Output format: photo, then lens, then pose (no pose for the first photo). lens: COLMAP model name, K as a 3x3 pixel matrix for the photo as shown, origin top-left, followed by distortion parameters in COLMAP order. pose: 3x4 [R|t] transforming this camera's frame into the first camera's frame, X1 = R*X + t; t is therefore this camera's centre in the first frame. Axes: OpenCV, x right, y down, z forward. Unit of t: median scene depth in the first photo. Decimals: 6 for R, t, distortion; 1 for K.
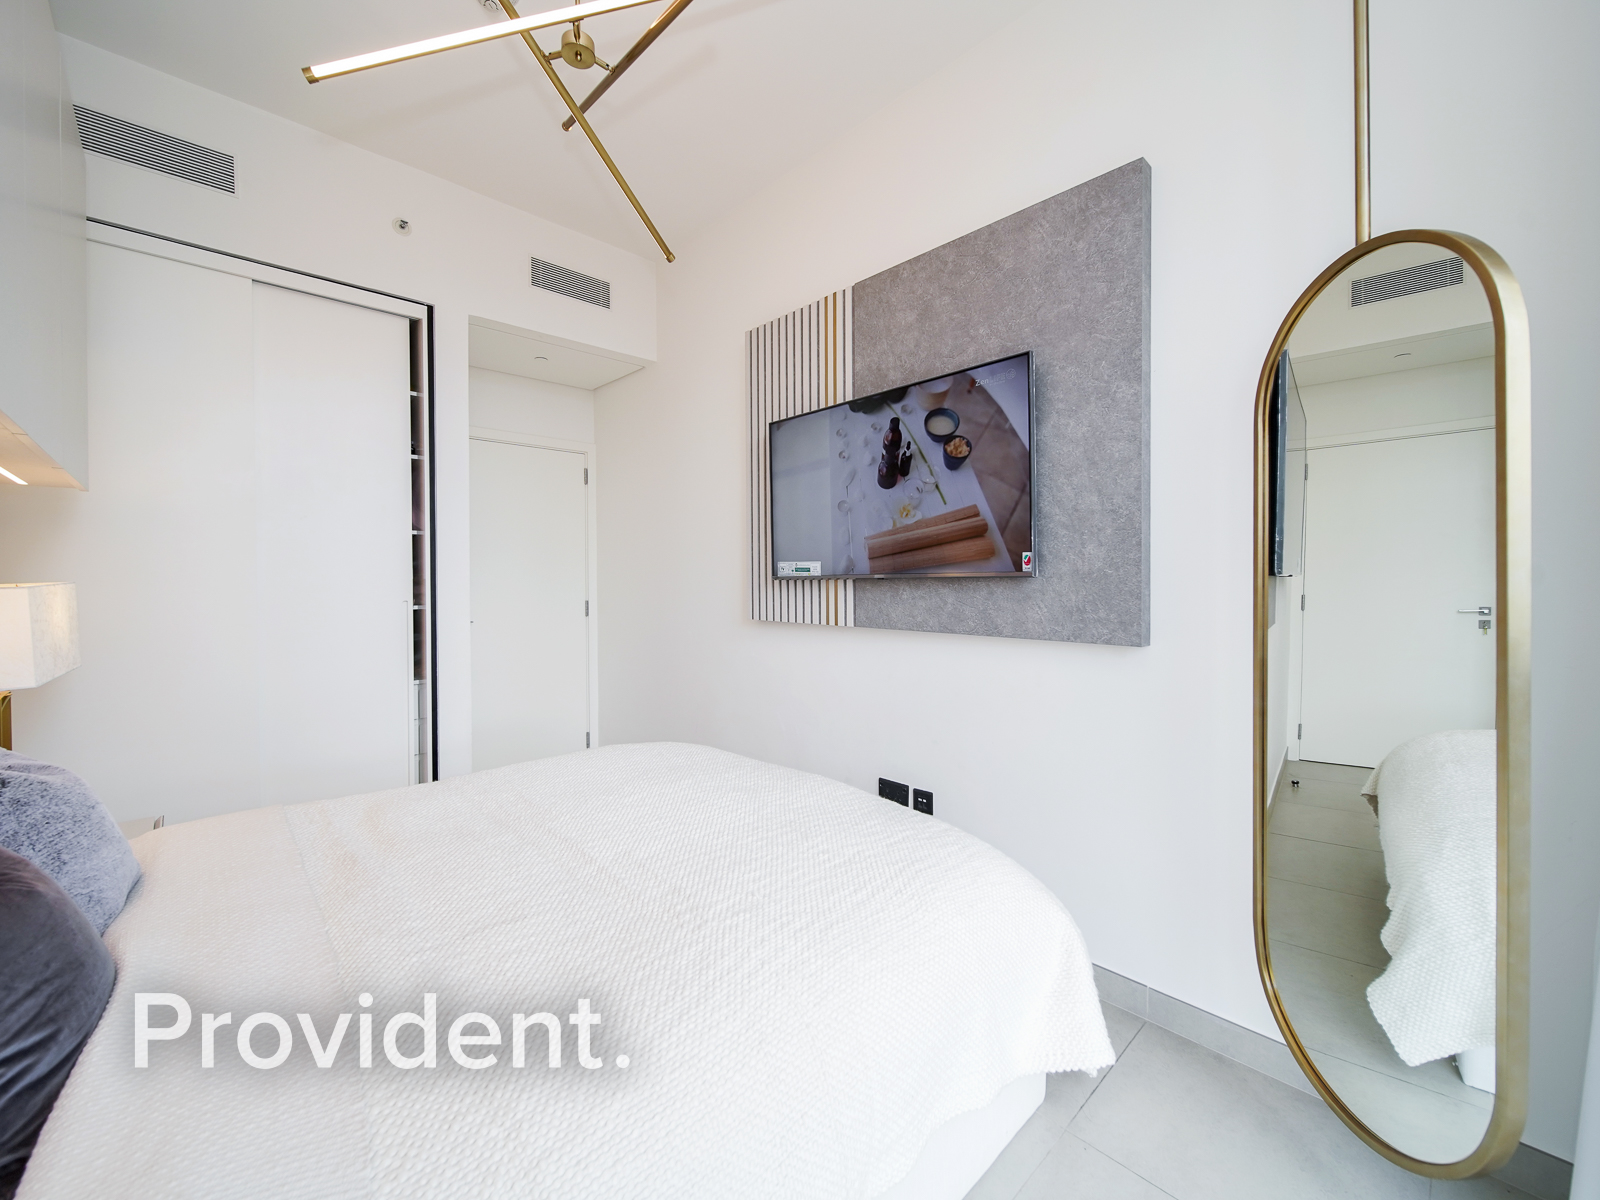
lens RADIAL K [[653.1, 0, 793.7], [0, 653.1, 584.8], [0, 0, 1]] dist [0.003865, -0.002615]
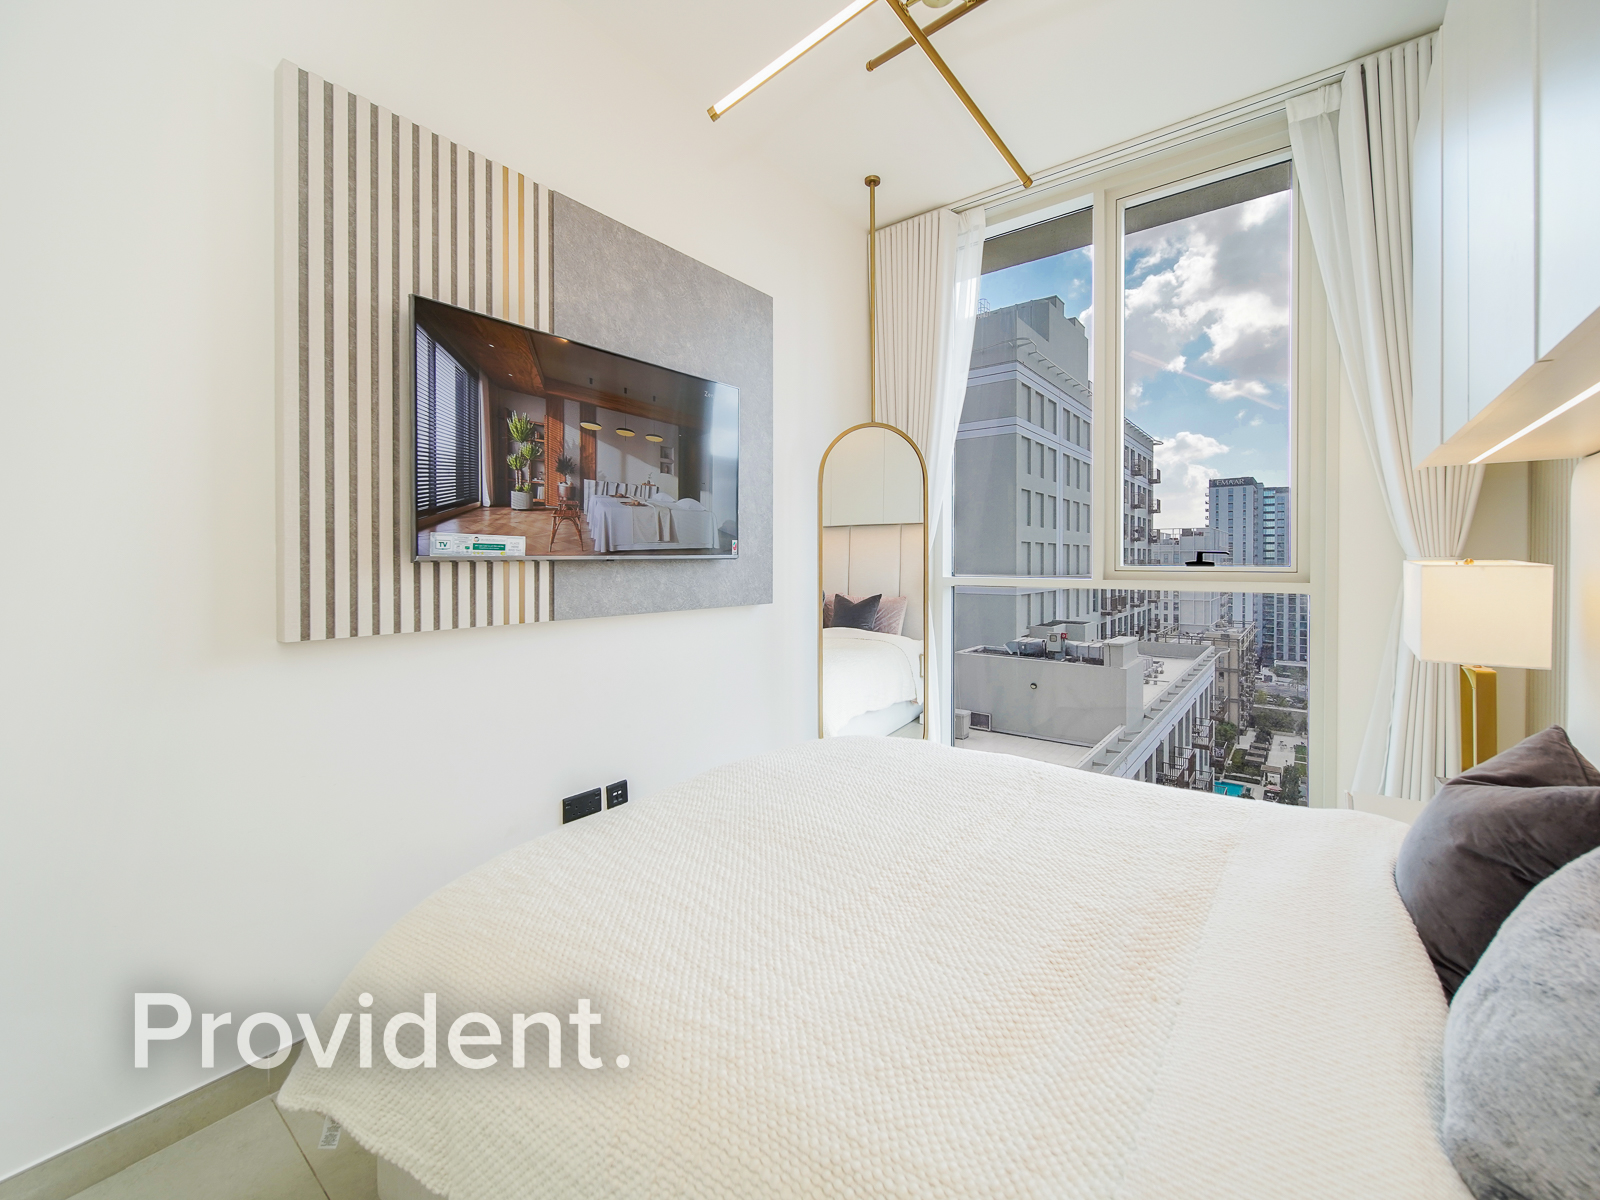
lens RADIAL K [[653.1, 0, 821.3], [0, 653.1, 562.4], [0, 0, 1]] dist [0.003865, -0.002615]
pose [[-0.175426, -0.001134, 0.984492, -0.786759], [0.012547, 0.999916, 0.003388, -0.005802], [-0.984413, 0.012947, -0.175397, 0.865301]]
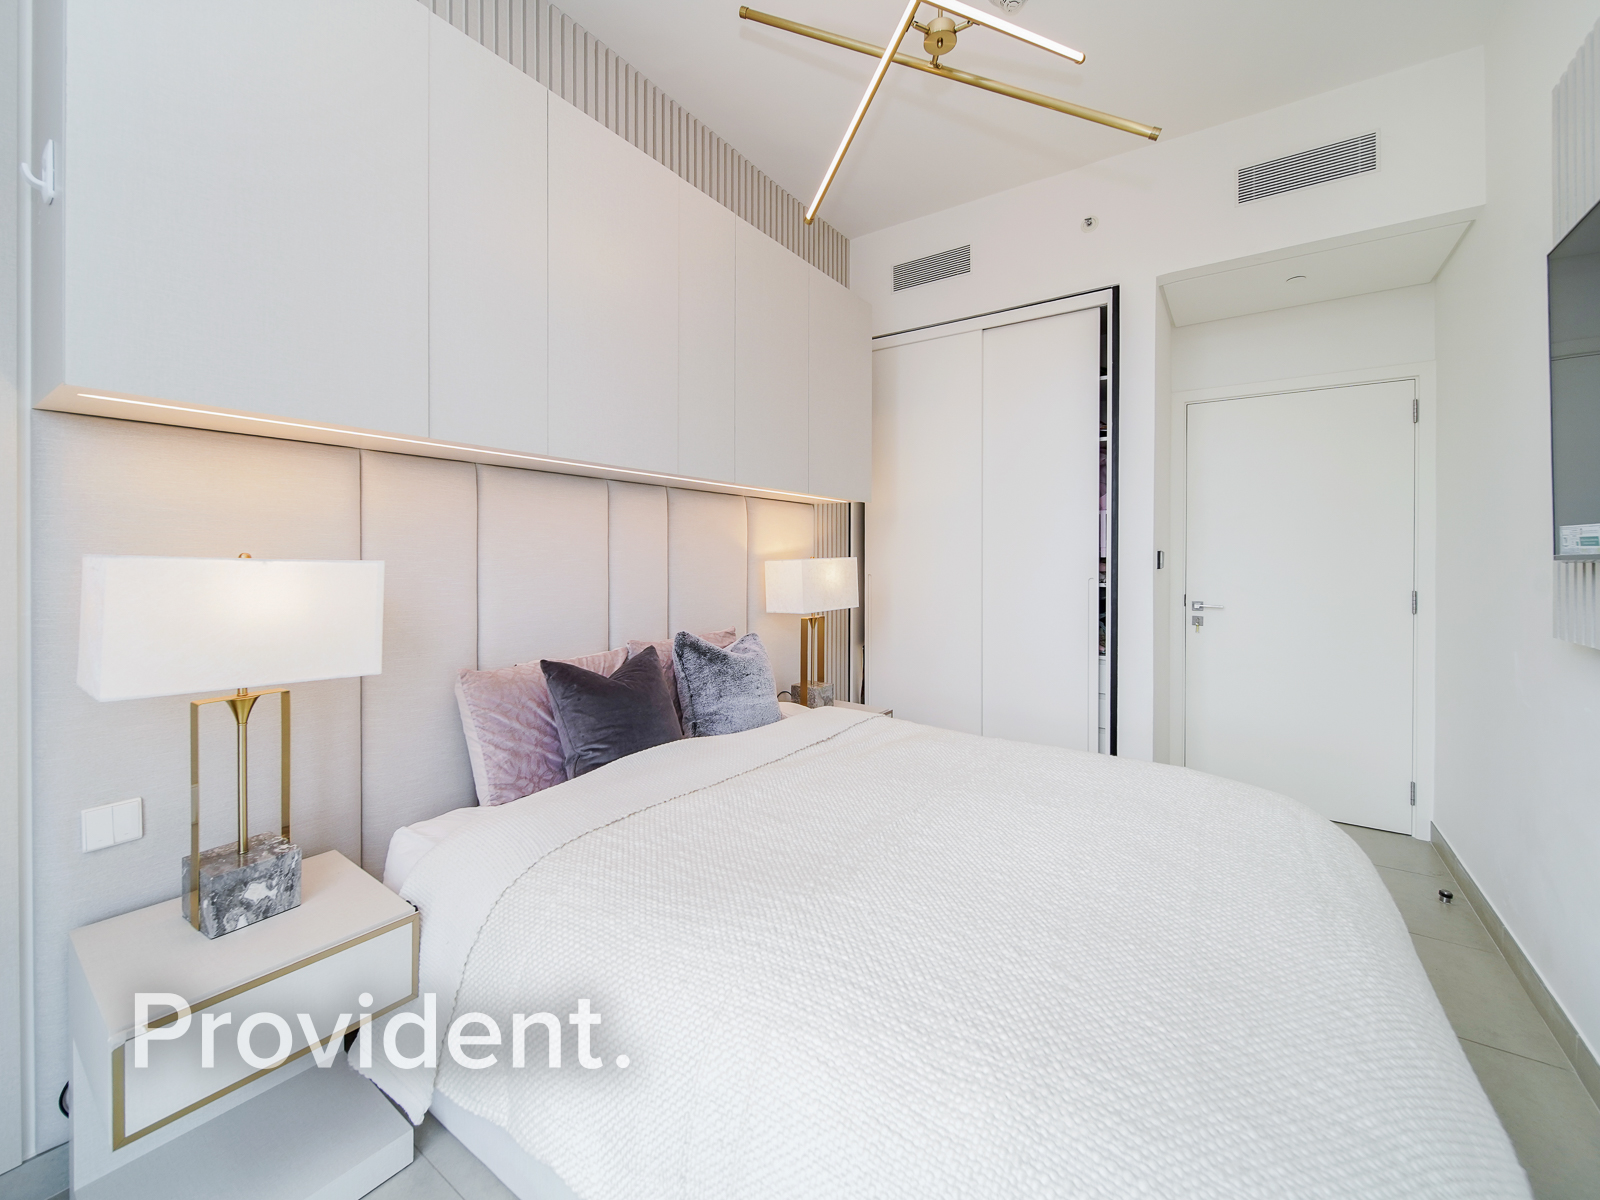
lens RADIAL K [[653.1, 0, 782.3], [0, 653.1, 558.9], [0, 0, 1]] dist [0.003865, -0.002615]
pose [[0.190385, 0.007310, -0.981682, 0.407262], [-0.016242, 0.999859, 0.004295, -0.002788], [0.981575, 0.015126, 0.190477, 0.370534]]
